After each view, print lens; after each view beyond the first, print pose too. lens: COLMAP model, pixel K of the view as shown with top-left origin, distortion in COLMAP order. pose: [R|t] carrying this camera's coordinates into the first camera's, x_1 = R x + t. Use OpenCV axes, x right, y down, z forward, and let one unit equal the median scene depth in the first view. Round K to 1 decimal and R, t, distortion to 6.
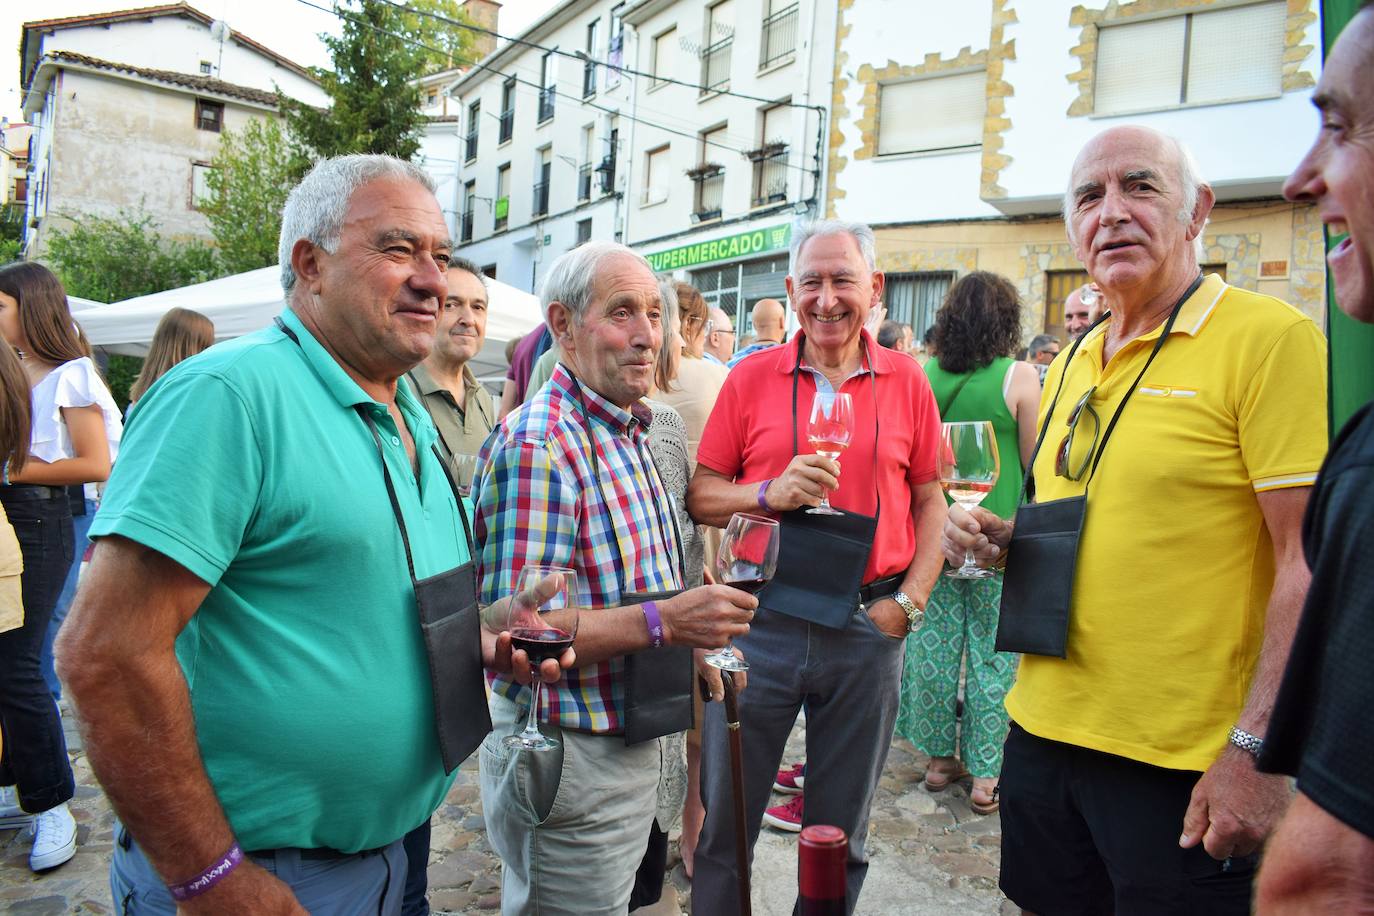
lens RADIAL K [[1080.0, 0, 702.1], [0, 1080.0, 455.2], [0, 0, 1]] dist [0.003035, 0.010016]
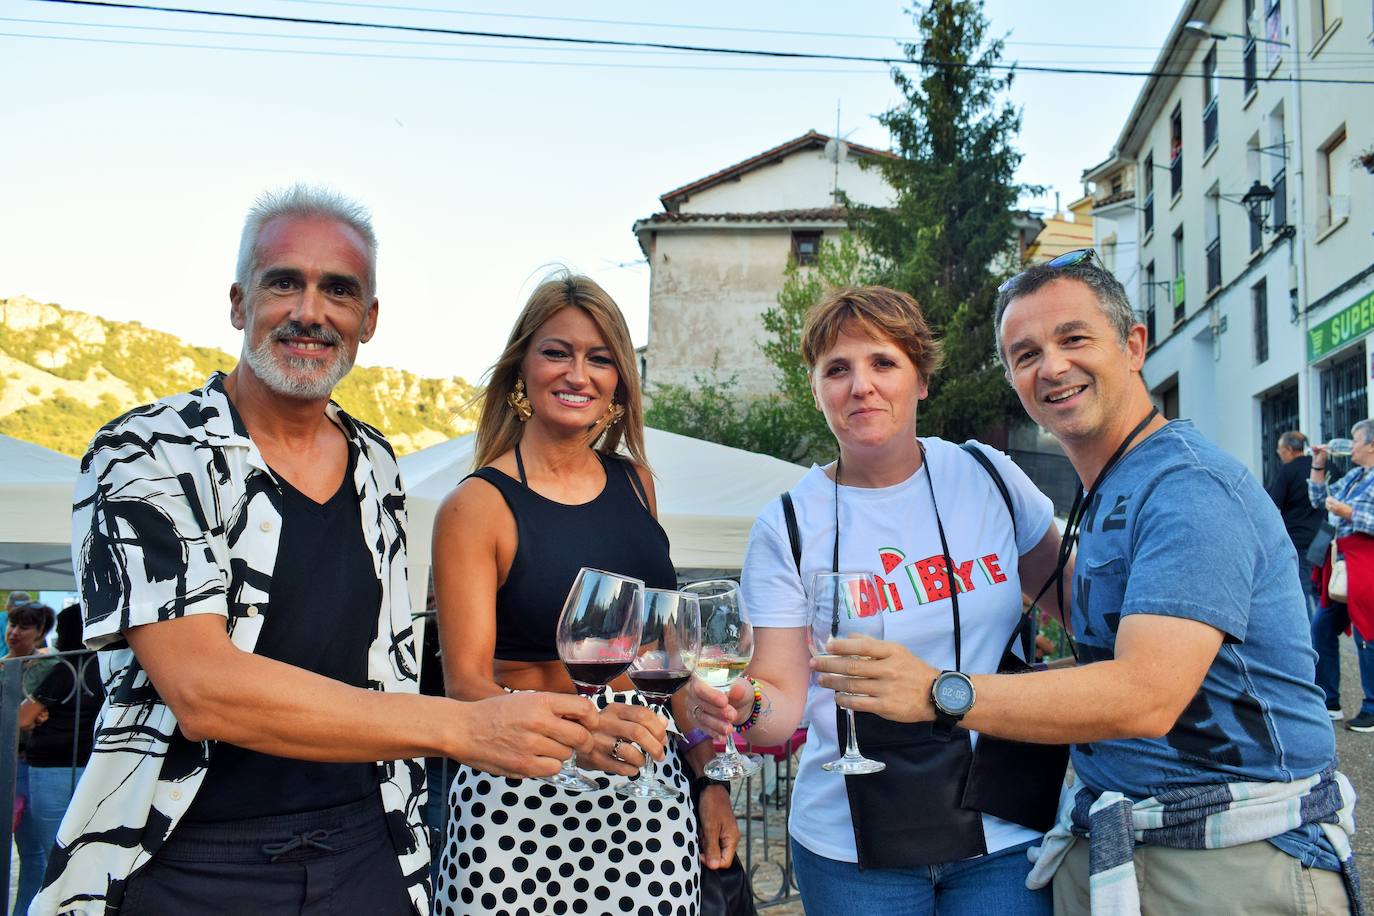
lens RADIAL K [[1294.0, 0, 687.0], [0, 1294.0, 458.0], [0, 0, 1]] dist [-0.019331, 0.005794]
pose [[0.757222, -0.103686, -0.644875, 0.139183], [0.013506, 0.989594, -0.143253, -0.015278], [0.653018, 0.099765, 0.750743, 0.276518]]
